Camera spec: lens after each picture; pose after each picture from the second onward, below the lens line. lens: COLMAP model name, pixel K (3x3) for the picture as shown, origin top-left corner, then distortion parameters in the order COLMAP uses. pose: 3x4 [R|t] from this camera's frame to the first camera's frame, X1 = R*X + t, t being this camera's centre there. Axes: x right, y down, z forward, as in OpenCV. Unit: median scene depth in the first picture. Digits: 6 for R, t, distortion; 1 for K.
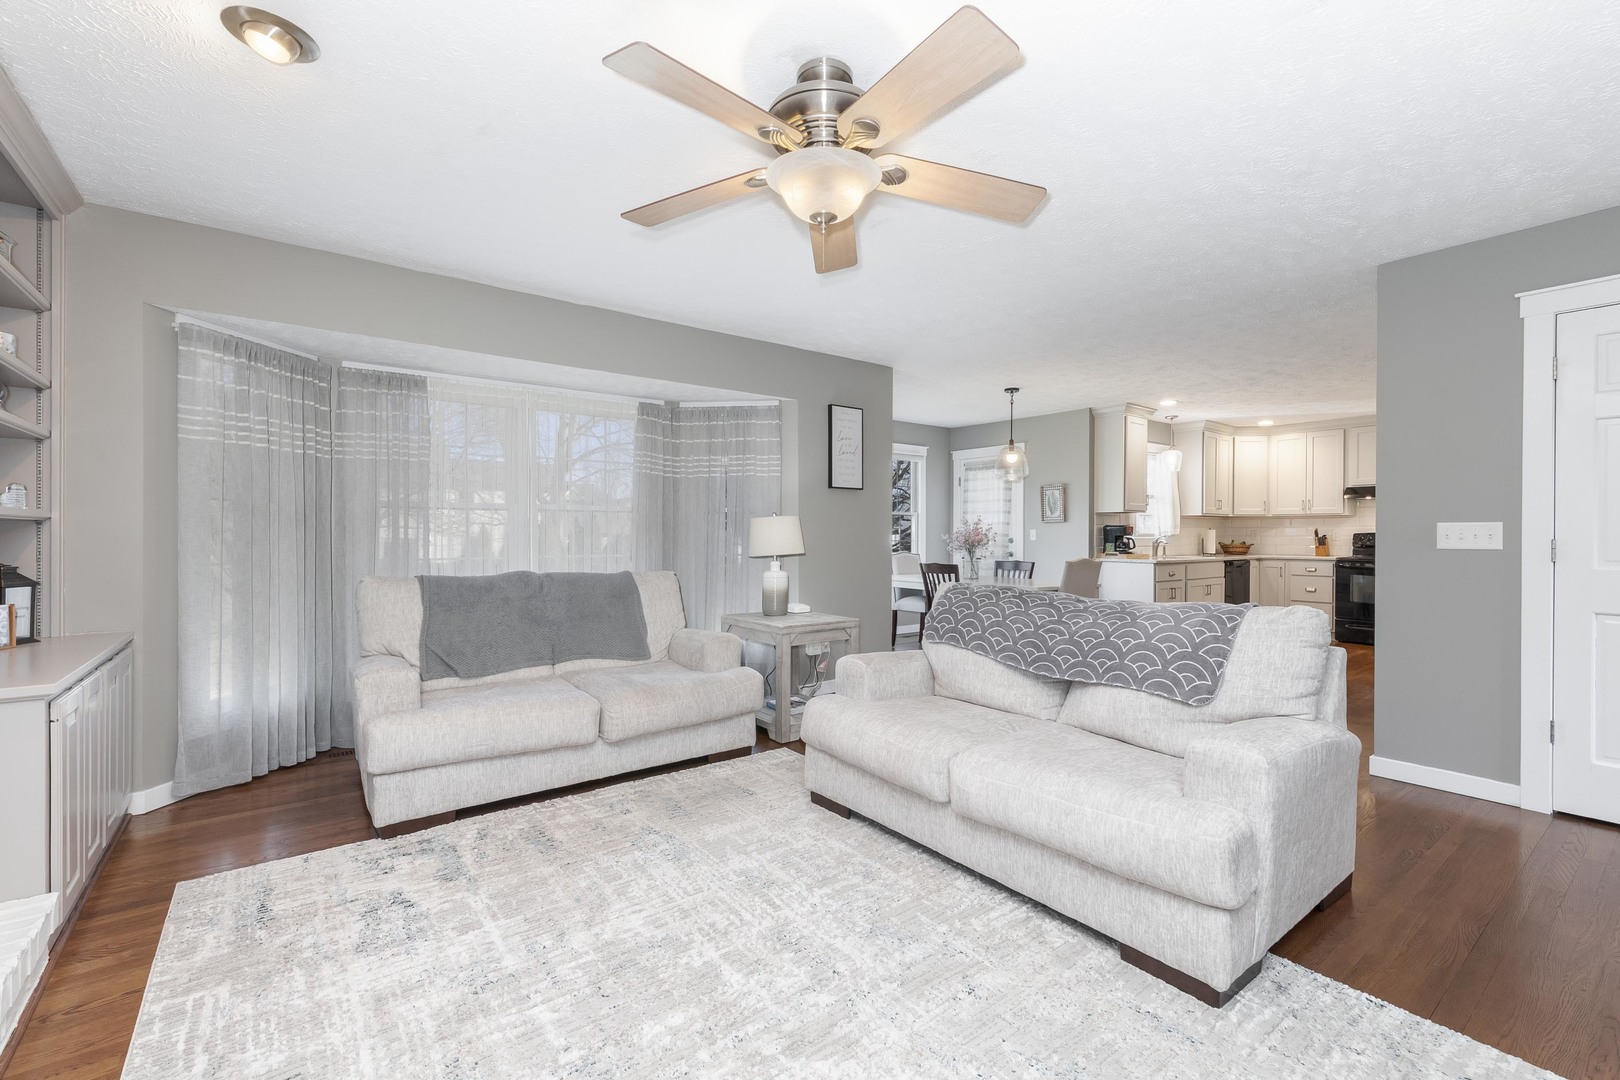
lens RADIAL K [[690.4, 0, 838.9], [0, 690.4, 533.7], [0, 0, 1]] dist [0.061714, 0.000026]
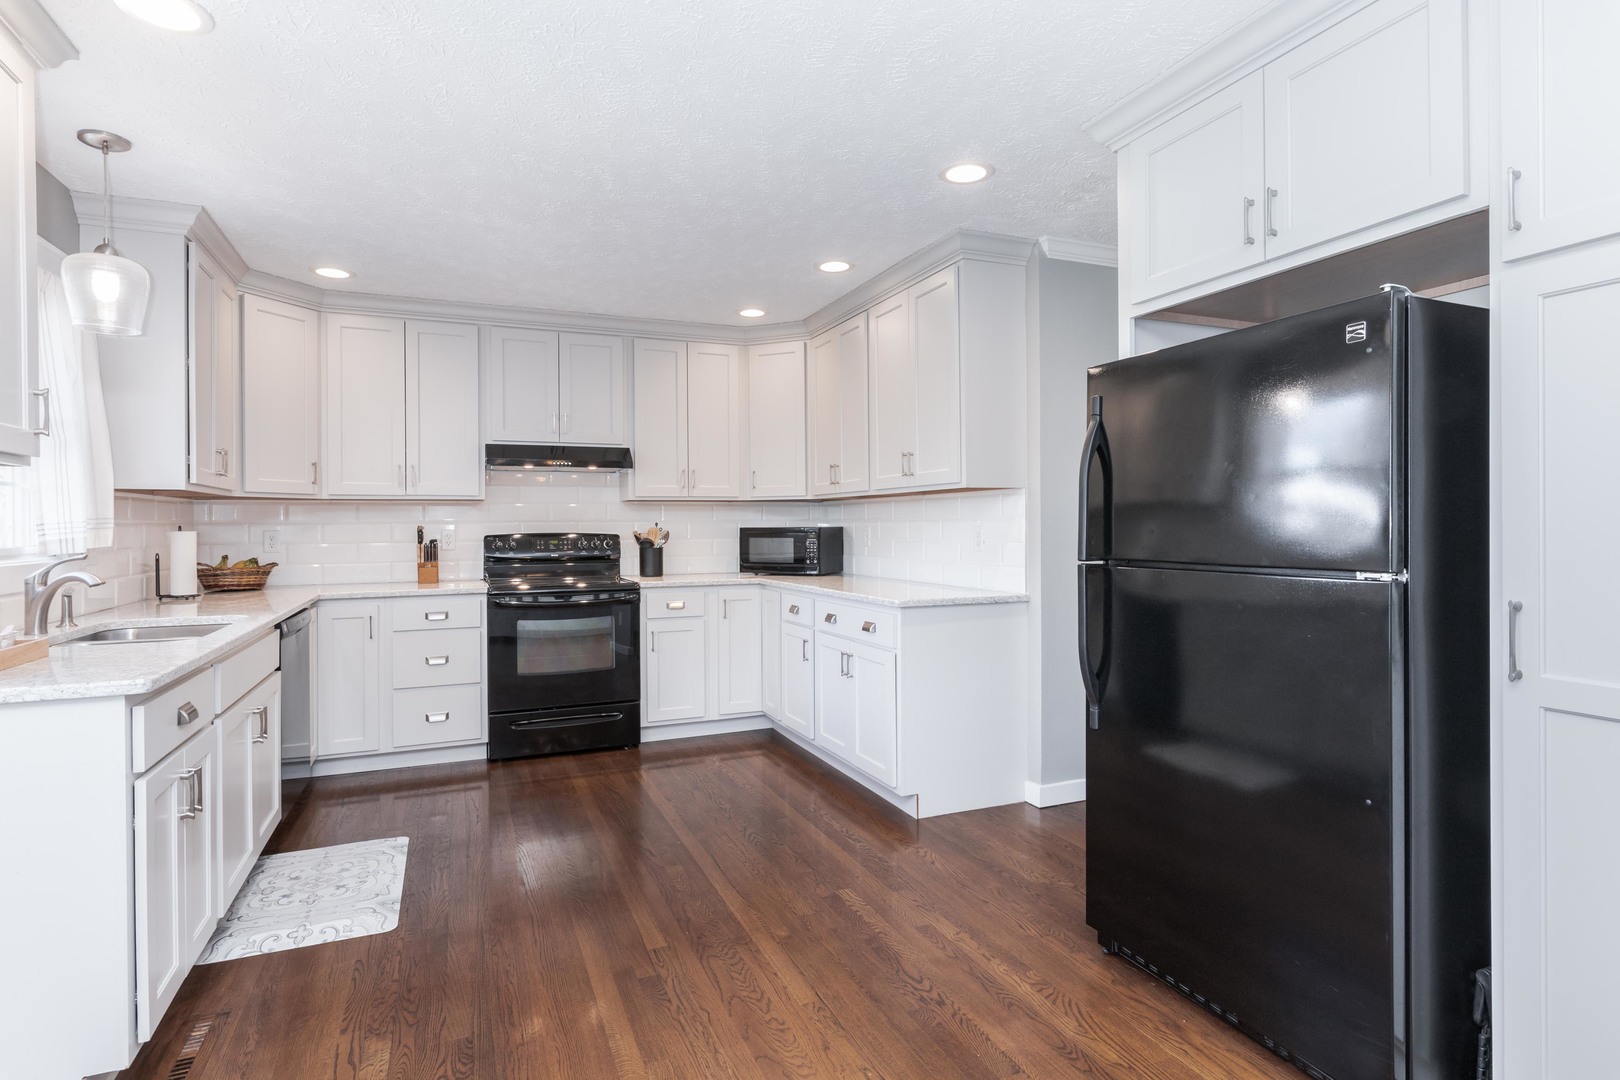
lens RADIAL K [[798.2, 0, 816.8], [0, 798.2, 526.5], [0, 0, 1]] dist [-0.003139, 0.000111]
pose [[0.253880, -0.005900, 0.967218, 0.245125], [0.008757, 0.999954, 0.003802, -0.008227], [-0.967196, 0.007504, 0.253920, 0.670057]]
